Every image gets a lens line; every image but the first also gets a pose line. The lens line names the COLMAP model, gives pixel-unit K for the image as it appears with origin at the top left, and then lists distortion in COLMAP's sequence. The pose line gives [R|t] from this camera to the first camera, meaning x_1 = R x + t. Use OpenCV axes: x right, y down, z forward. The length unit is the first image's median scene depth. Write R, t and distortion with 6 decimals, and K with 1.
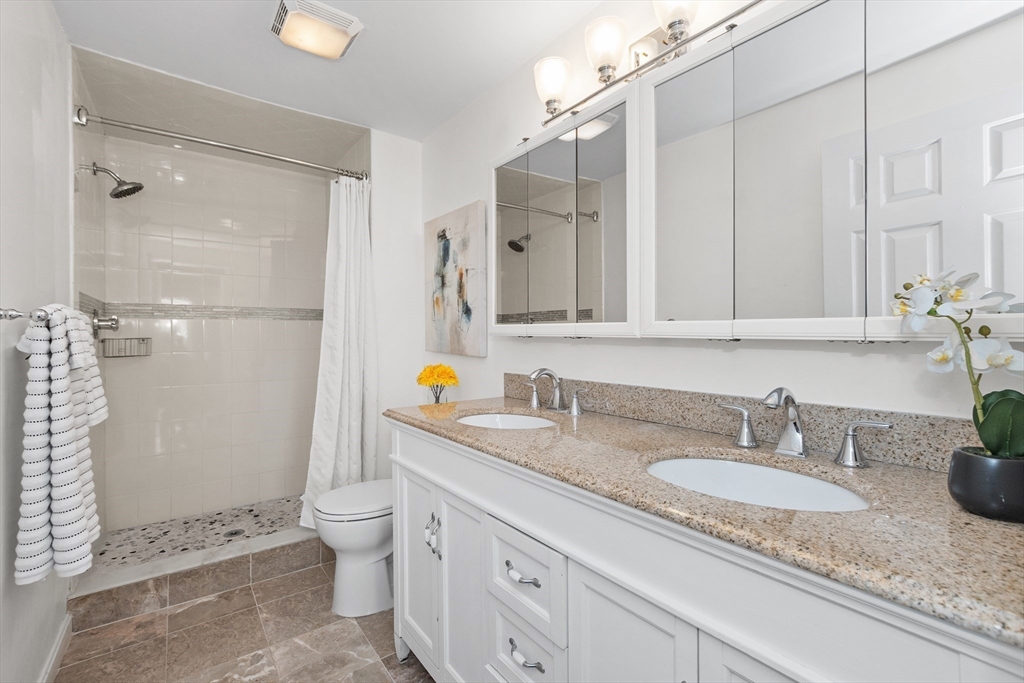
lens RADIAL K [[454.0, 0, 514.1], [0, 454.0, 340.0], [0, 0, 1]] dist [-0.017764, 0.004376]
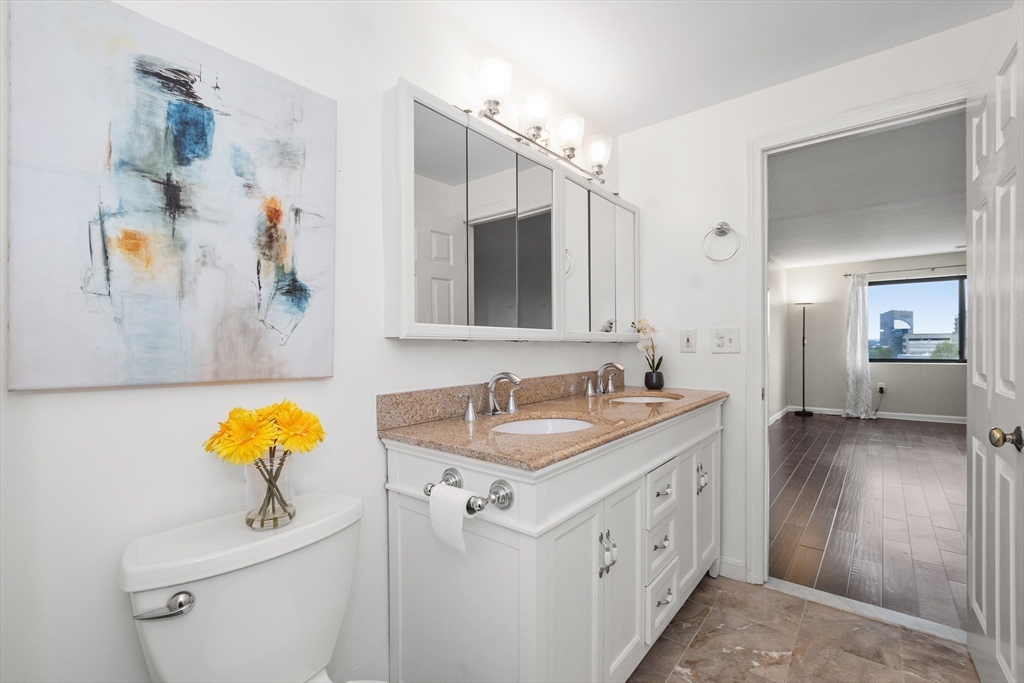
lens RADIAL K [[454.0, 0, 507.9], [0, 454.0, 343.1], [0, 0, 1]] dist [-0.017764, 0.004376]
pose [[-0.228781, 0.006383, 0.973457, -0.643519], [0.022025, 0.999756, -0.001379, 0.000653], [-0.973229, 0.021125, -0.228866, 0.880324]]
